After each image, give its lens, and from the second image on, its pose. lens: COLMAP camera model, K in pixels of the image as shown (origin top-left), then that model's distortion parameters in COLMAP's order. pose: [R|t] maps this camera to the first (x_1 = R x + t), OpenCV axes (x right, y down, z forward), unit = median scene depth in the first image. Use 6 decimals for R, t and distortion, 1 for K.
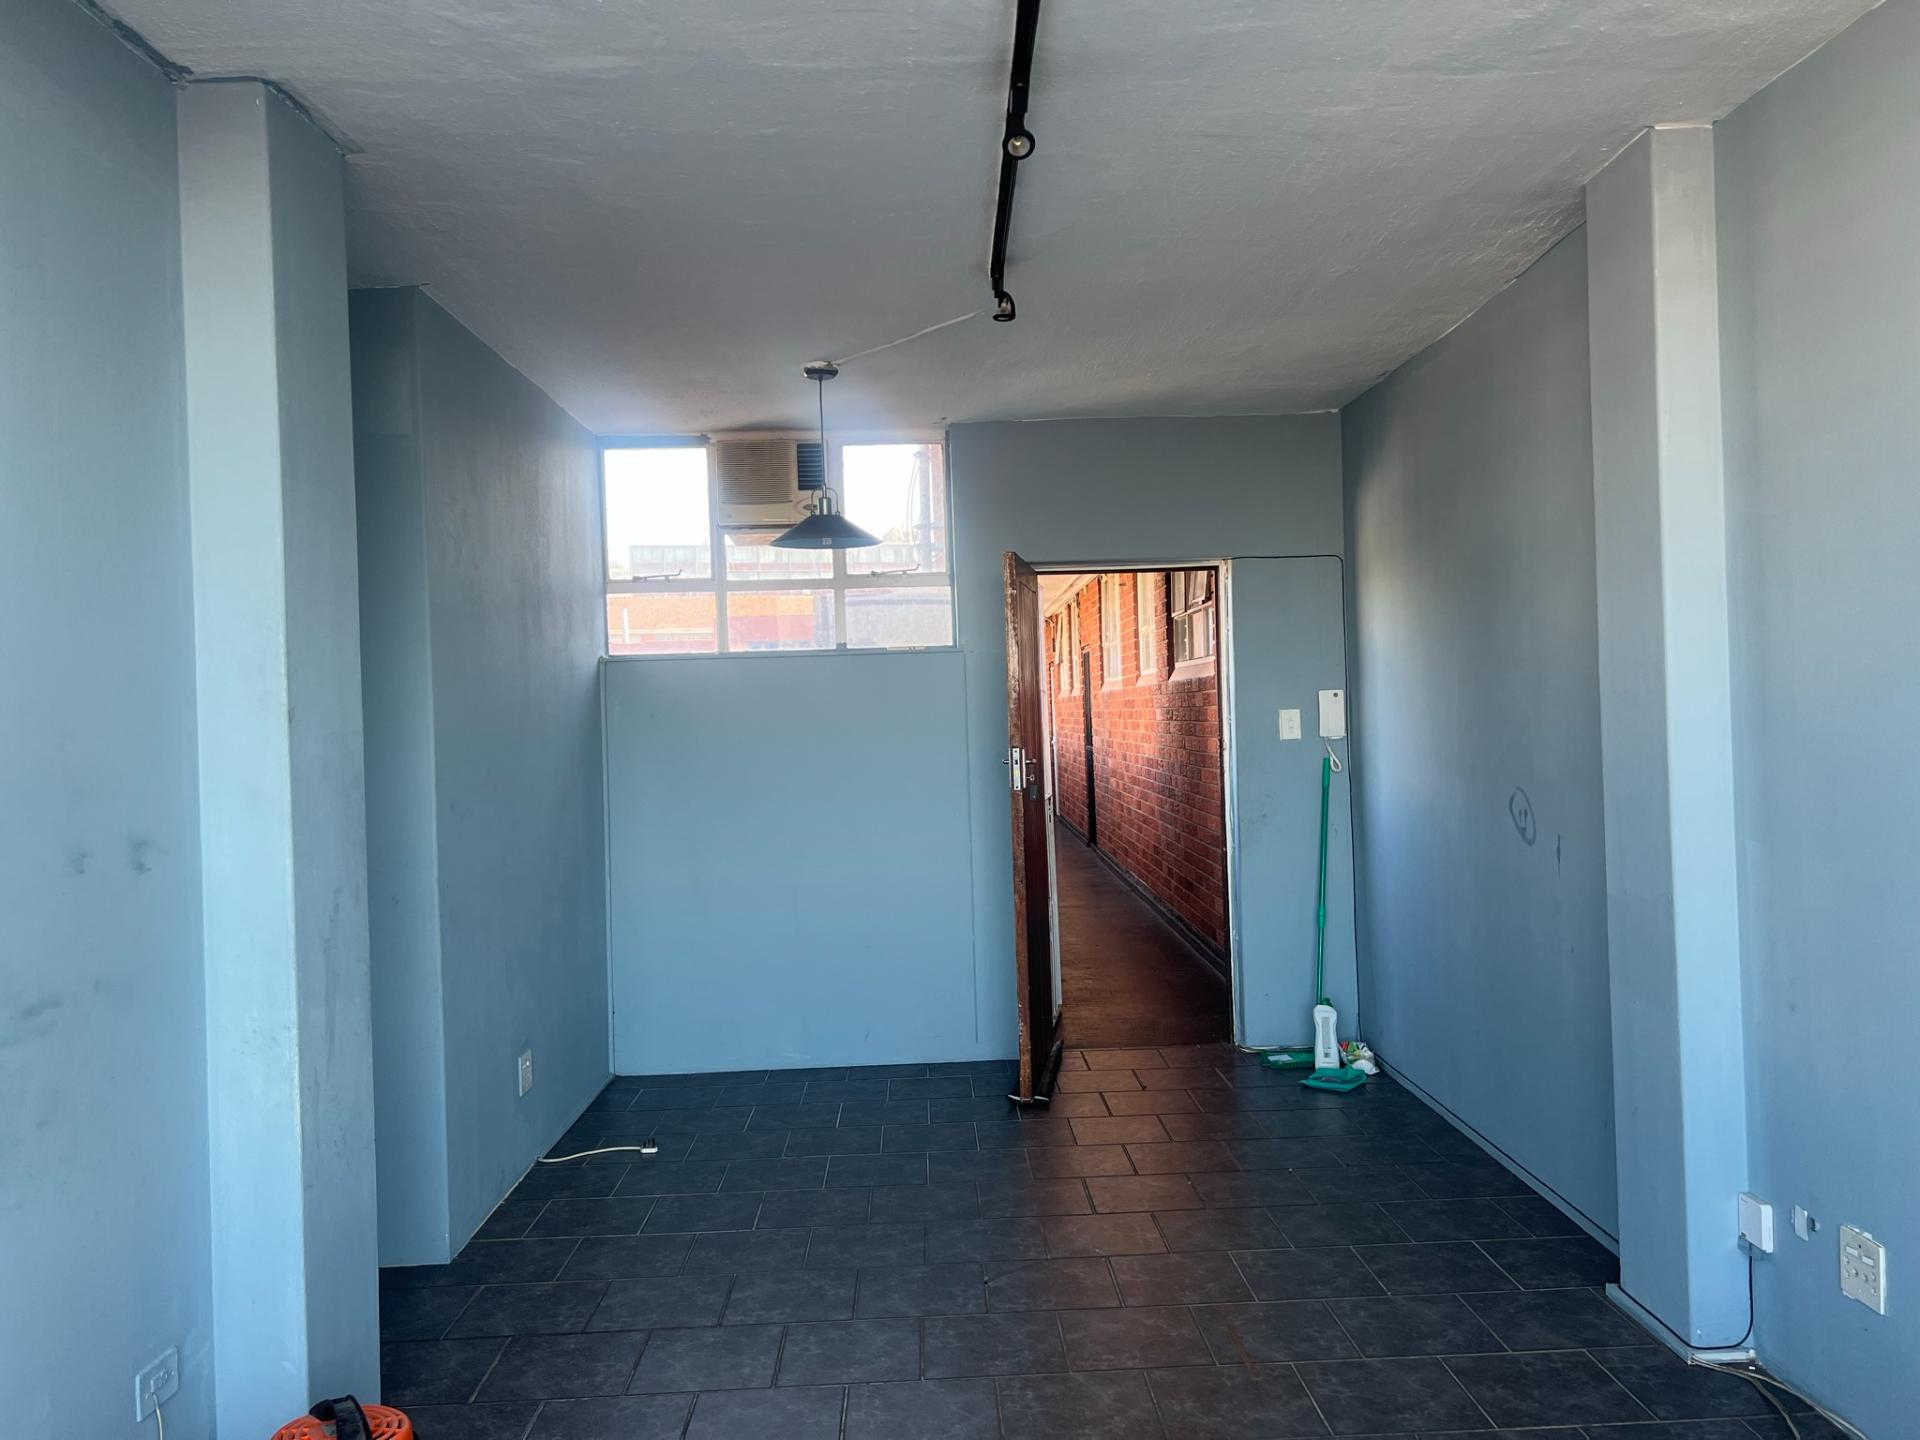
lens RADIAL K [[1434.8, 0, 960.0], [0, 1434.8, 720.0], [0, 0, 1]] dist [0.046720, -0.054653]
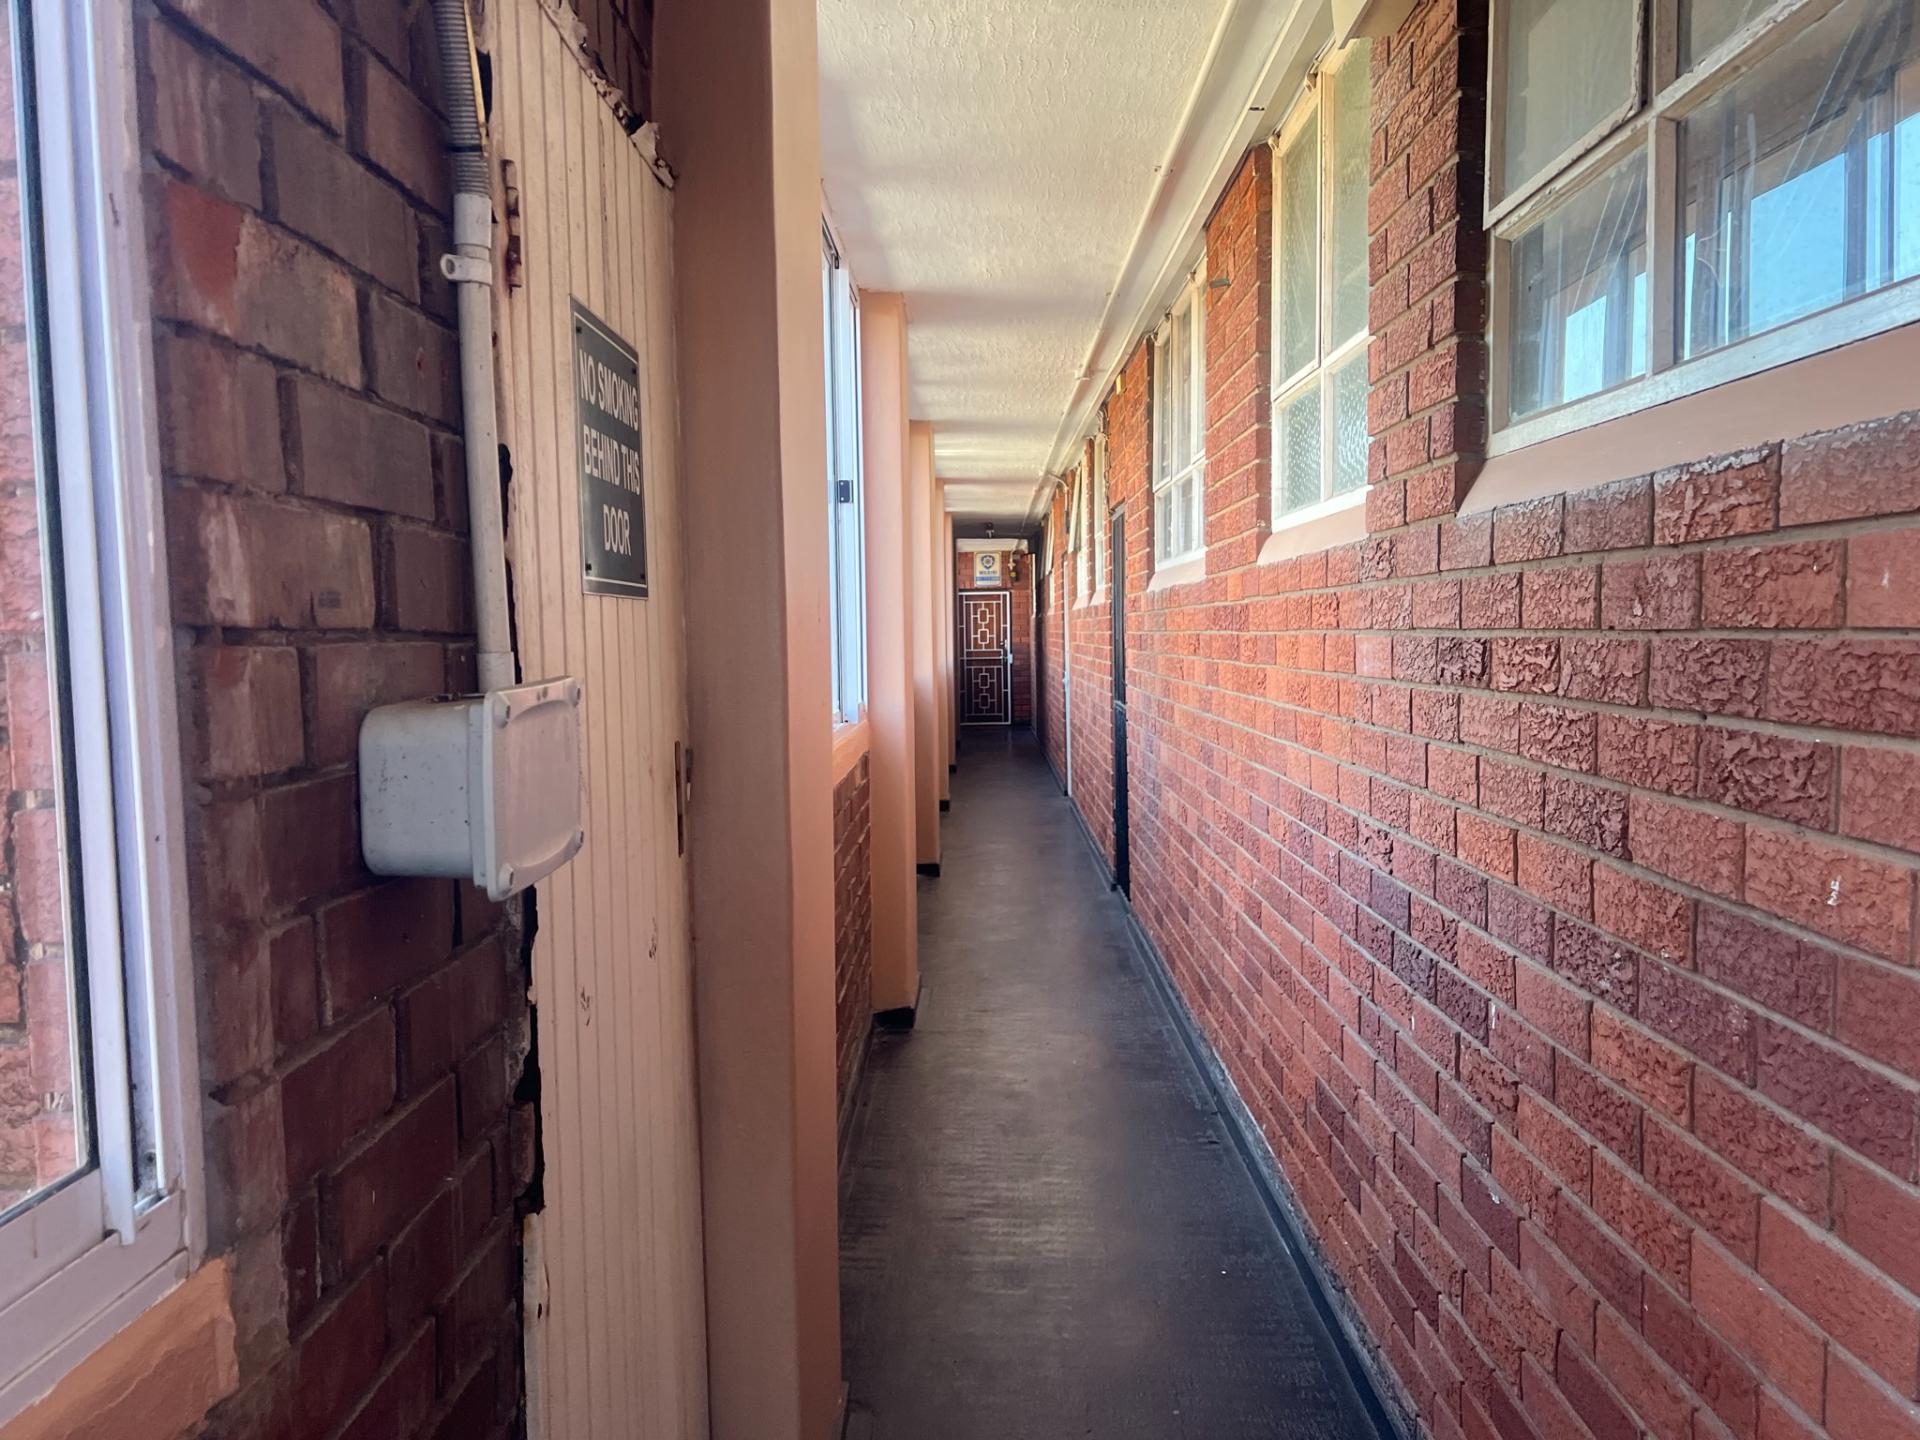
lens RADIAL K [[1434.8, 0, 960.0], [0, 1434.8, 720.0], [0, 0, 1]] dist [0.046720, -0.054653]
pose [[0.999501, 0.019757, -0.024631, 0.048864], [-0.018309, 0.998169, 0.057652, -0.004084], [0.025725, -0.057172, 0.998033, 0.519198]]
